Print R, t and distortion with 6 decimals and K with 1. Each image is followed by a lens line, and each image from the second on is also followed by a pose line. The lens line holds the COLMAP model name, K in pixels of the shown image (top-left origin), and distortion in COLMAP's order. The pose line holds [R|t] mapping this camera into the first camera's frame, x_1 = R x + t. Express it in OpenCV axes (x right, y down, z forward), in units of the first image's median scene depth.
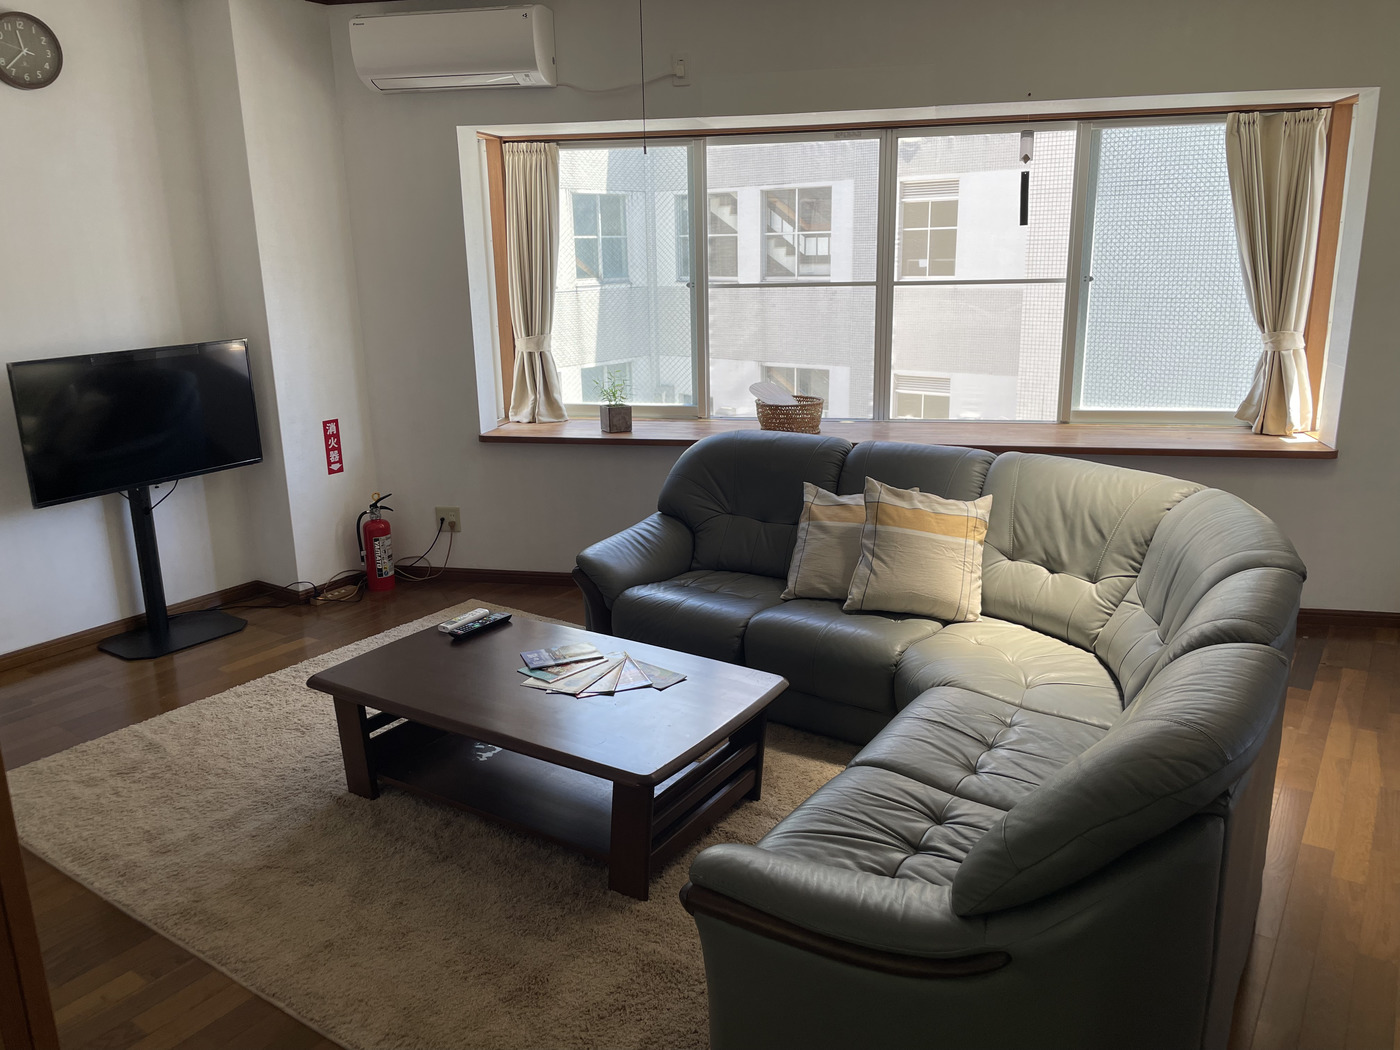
lens RADIAL K [[1061.6, 0, 701.4], [0, 1061.6, 525.8], [0, 0, 1]] dist [-0.010320, -0.004430]
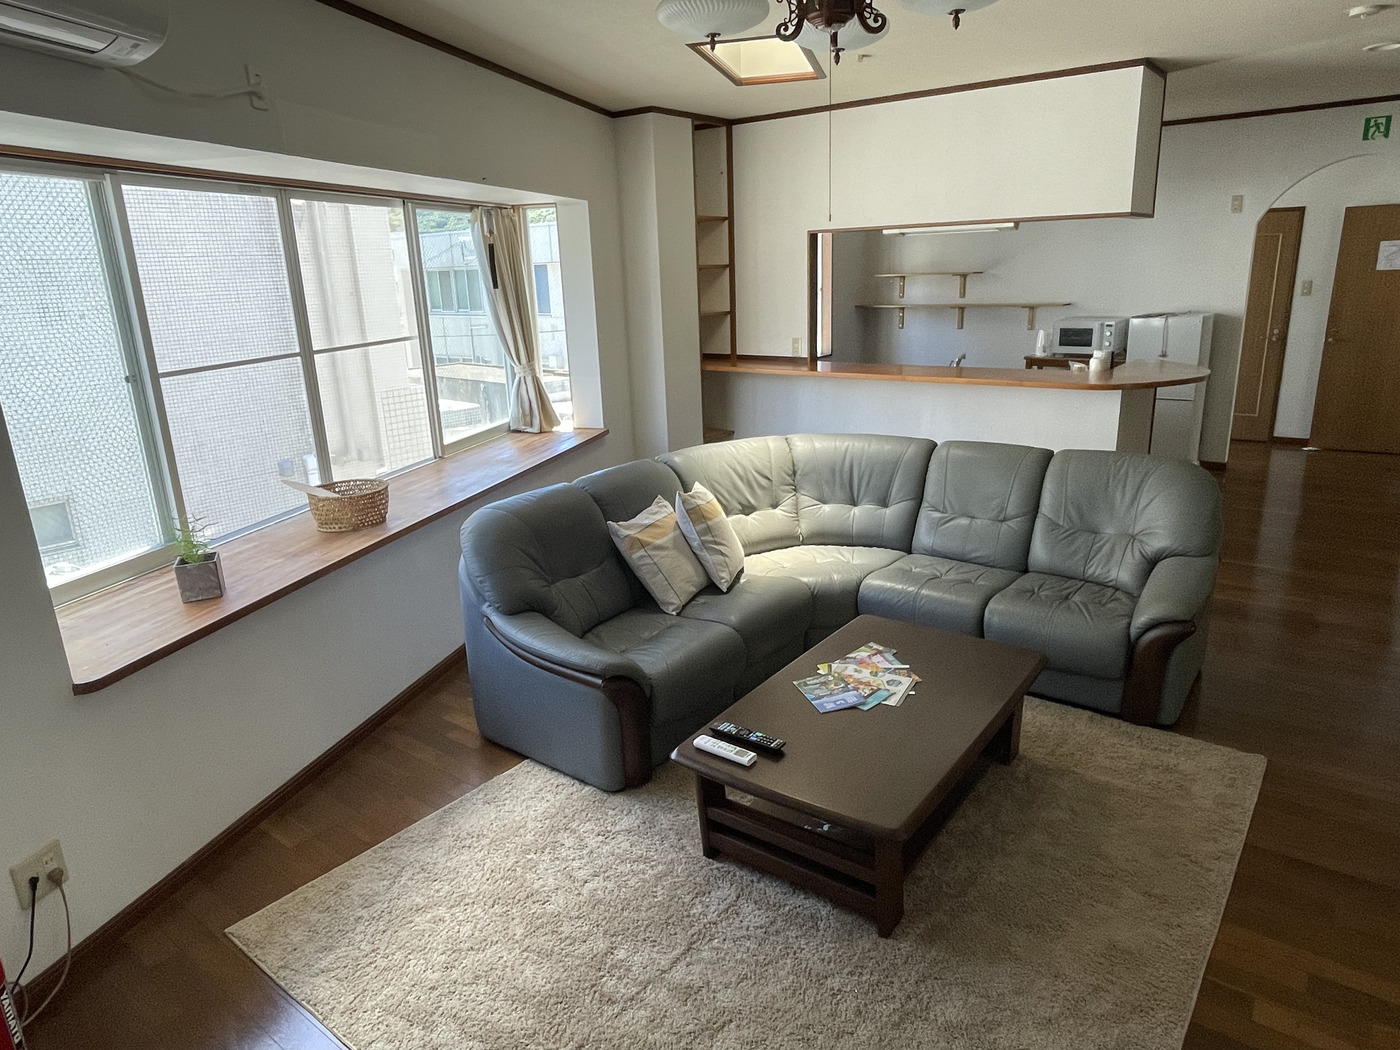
lens RADIAL K [[867.9, 0, 701.9], [0, 867.9, 526.7], [0, 0, 1]] dist [-0.047645, -0.000675]
pose [[0.048628, -0.266488, 0.962611, -0.665305], [0.281066, 0.928457, 0.242835, -0.198987], [-0.958456, 0.258749, 0.120049, 0.708001]]
